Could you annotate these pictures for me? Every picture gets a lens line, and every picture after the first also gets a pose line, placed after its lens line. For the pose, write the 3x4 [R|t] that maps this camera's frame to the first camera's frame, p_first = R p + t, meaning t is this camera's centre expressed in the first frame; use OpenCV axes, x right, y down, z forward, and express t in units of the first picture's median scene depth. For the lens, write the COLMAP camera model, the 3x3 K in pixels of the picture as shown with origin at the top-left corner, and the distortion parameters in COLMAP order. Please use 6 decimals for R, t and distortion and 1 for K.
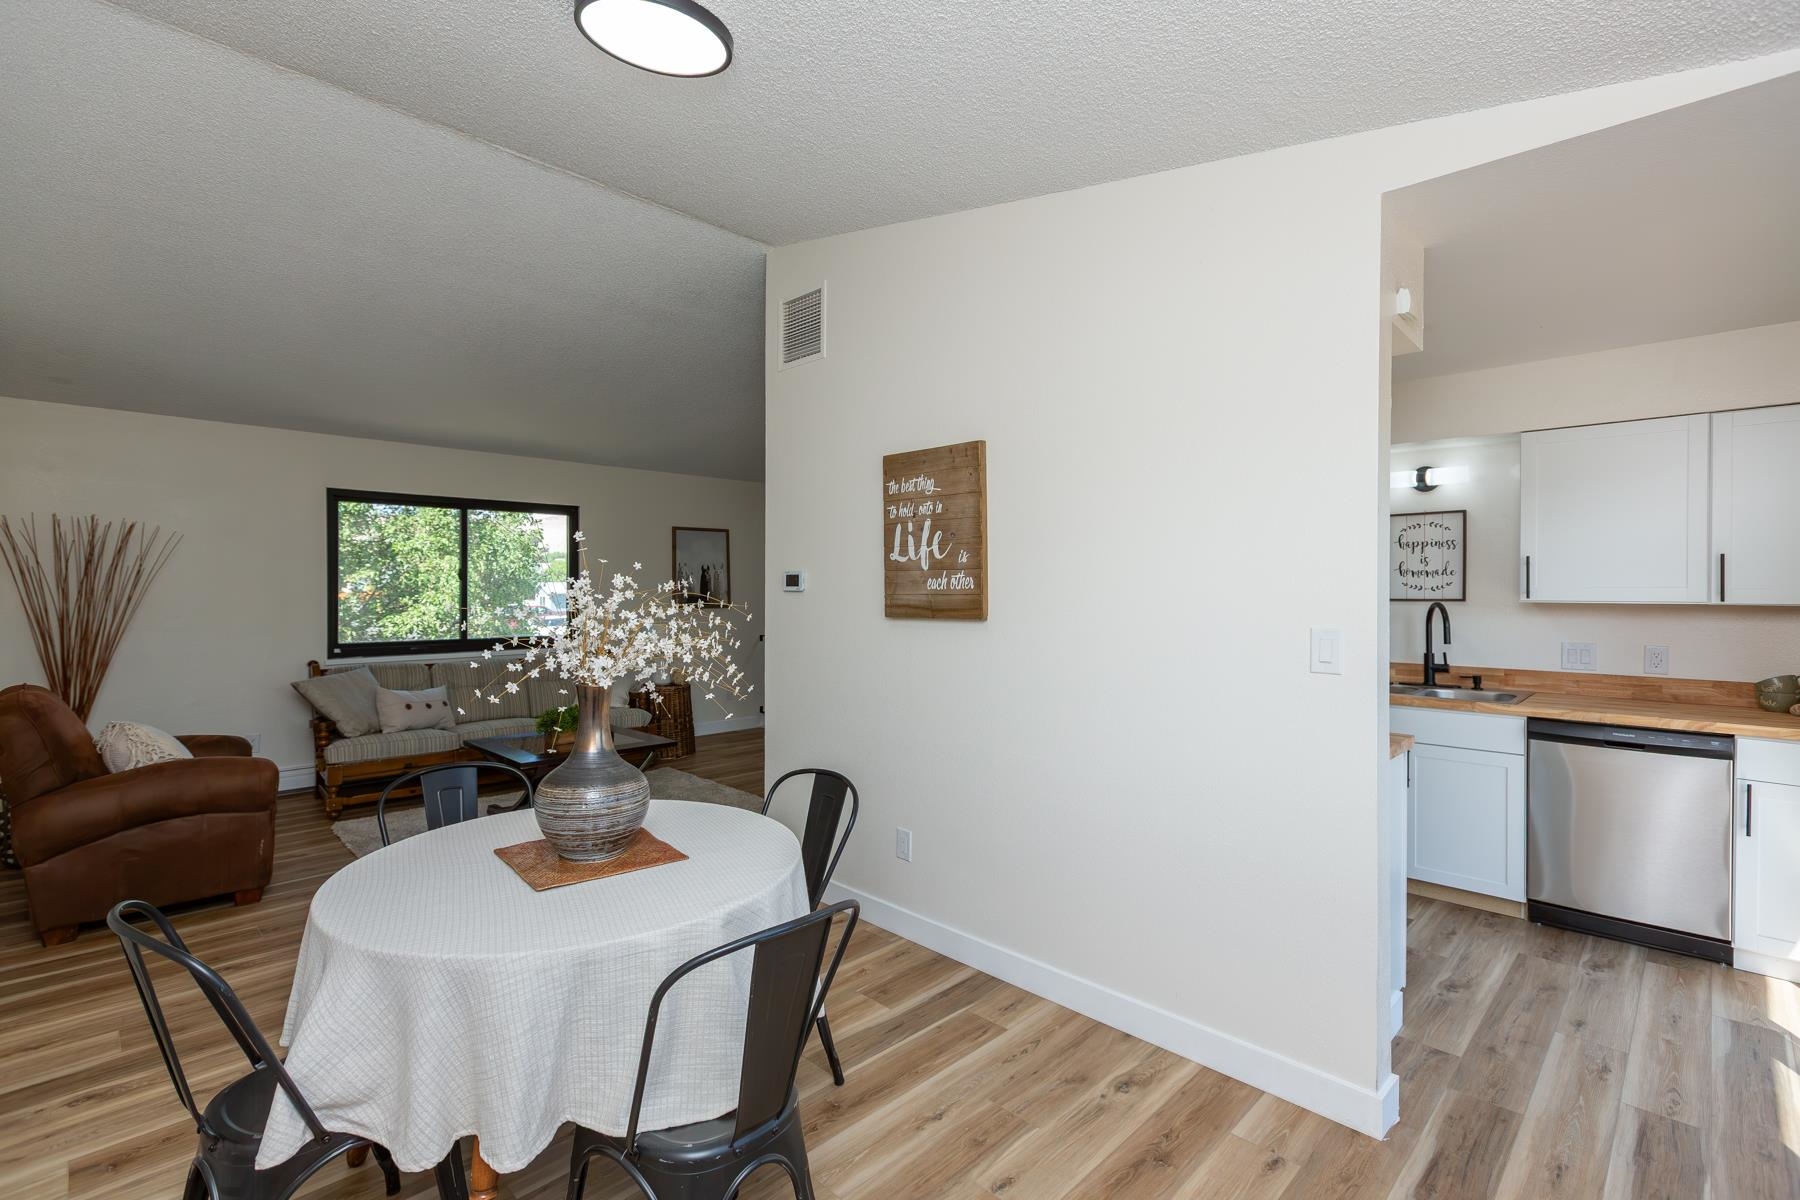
lens RADIAL K [[826.0, 0, 887.3], [0, 826.0, 597.4], [0, 0, 1]] dist [0.004710, 0.000333]
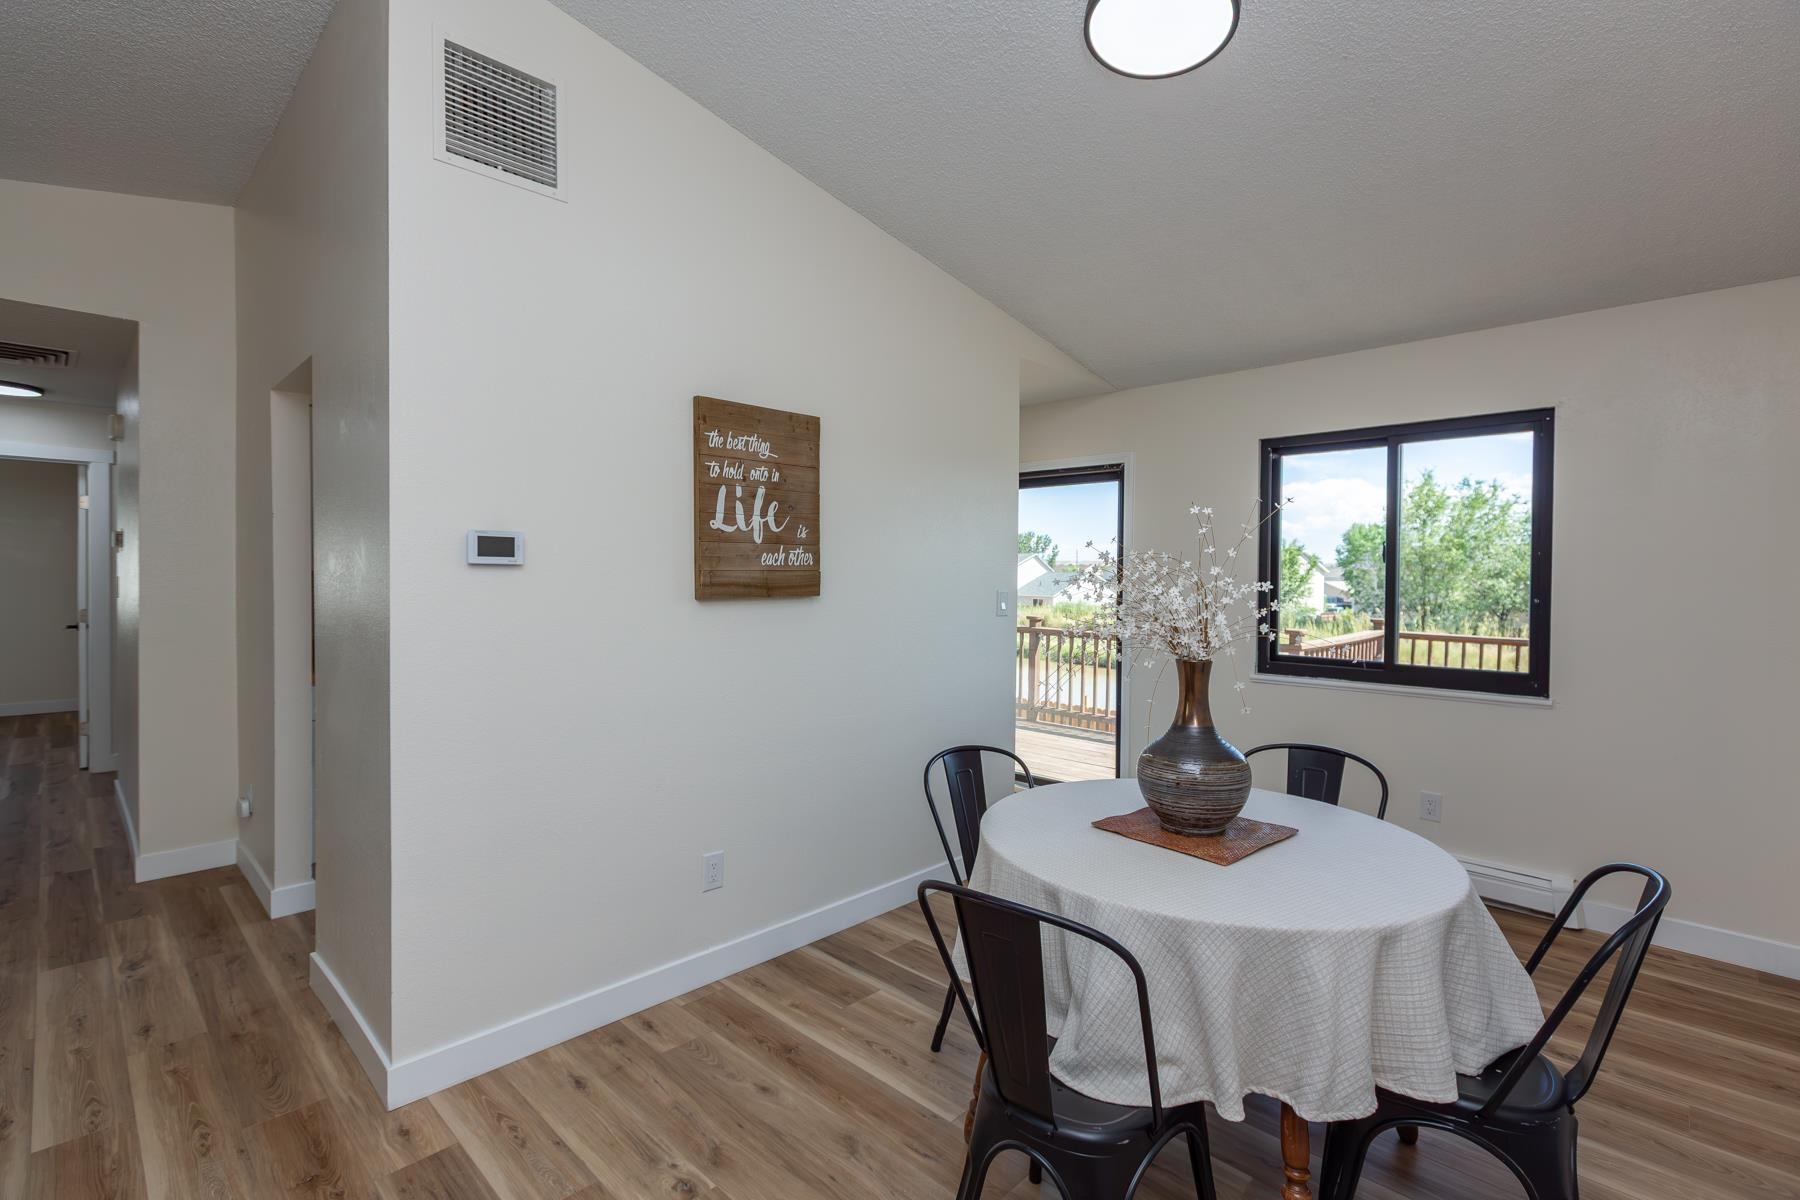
lens RADIAL K [[826.0, 0, 890.8], [0, 826.0, 592.8], [0, 0, 1]] dist [0.004710, 0.000333]
pose [[-0.008647, -0.030076, 0.999510, -0.845332], [0.002332, 0.999544, 0.030097, -0.006330], [-0.999960, 0.002591, -0.008572, 0.866980]]
